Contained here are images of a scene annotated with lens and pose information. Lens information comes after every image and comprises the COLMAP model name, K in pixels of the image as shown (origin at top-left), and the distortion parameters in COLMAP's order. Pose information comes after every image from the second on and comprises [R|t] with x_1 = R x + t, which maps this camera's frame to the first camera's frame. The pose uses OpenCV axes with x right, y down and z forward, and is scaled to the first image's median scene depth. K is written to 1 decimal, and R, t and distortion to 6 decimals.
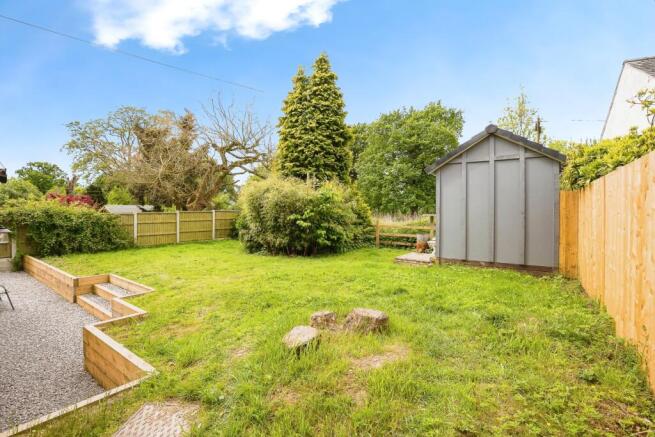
lens RADIAL K [[307.6, 0, 324.5], [0, 307.6, 213.9], [0, 0, 1]] dist [-0.002758, -0.000464]
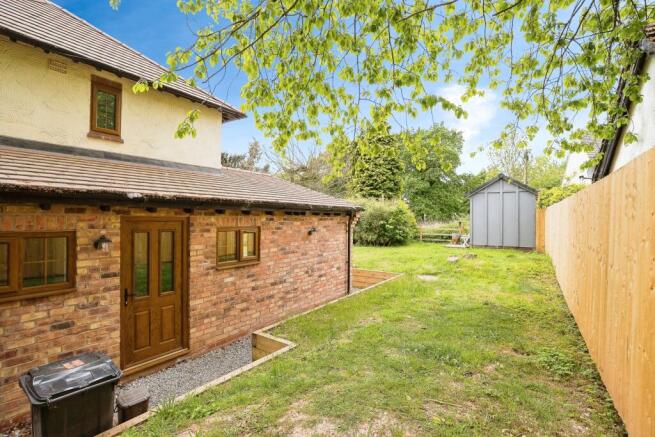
lens RADIAL K [[307.6, 0, 329.4], [0, 307.6, 221.7], [0, 0, 1]] dist [-0.002758, -0.000464]
pose [[0.999292, -0.002472, 0.037542, -0.393839], [0.002304, 0.999987, 0.004500, -0.002241], [-0.037552, -0.004410, 0.999285, -0.573041]]
